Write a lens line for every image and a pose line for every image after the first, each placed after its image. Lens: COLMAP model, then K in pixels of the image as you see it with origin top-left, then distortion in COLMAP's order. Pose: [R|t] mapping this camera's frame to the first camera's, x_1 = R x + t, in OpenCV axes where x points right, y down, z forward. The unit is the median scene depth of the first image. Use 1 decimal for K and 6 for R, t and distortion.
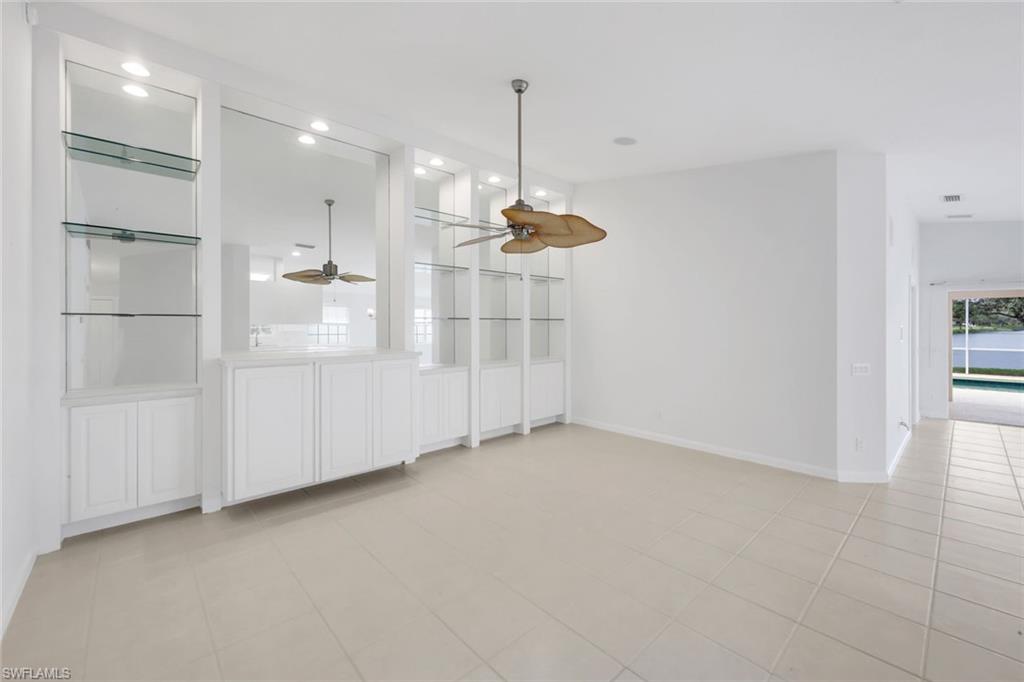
lens RADIAL K [[422.3, 0, 522.5], [0, 422.3, 326.9], [0, 0, 1]] dist [-0.000081, -0.000300]
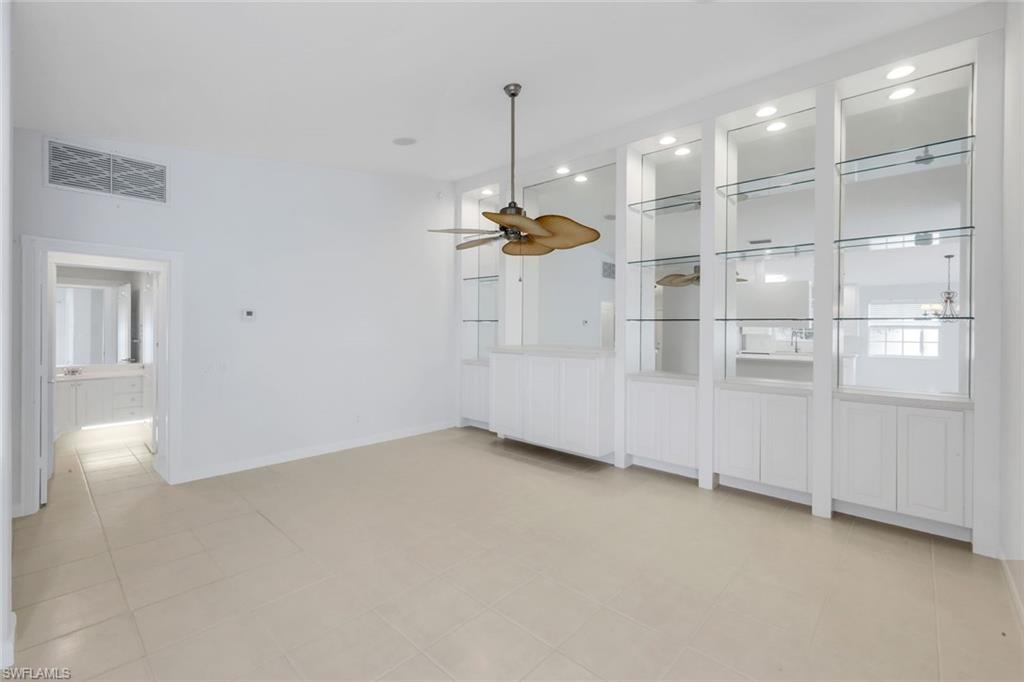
lens RADIAL K [[431.8, 0, 520.4], [0, 431.8, 330.4], [0, 0, 1]] dist [-0.001041, -0.000225]
pose [[0.079106, 0.008135, -0.996833, 0.409857], [-0.009626, 0.999926, 0.007396, -0.001164], [0.996820, 0.009011, 0.079178, 0.389170]]
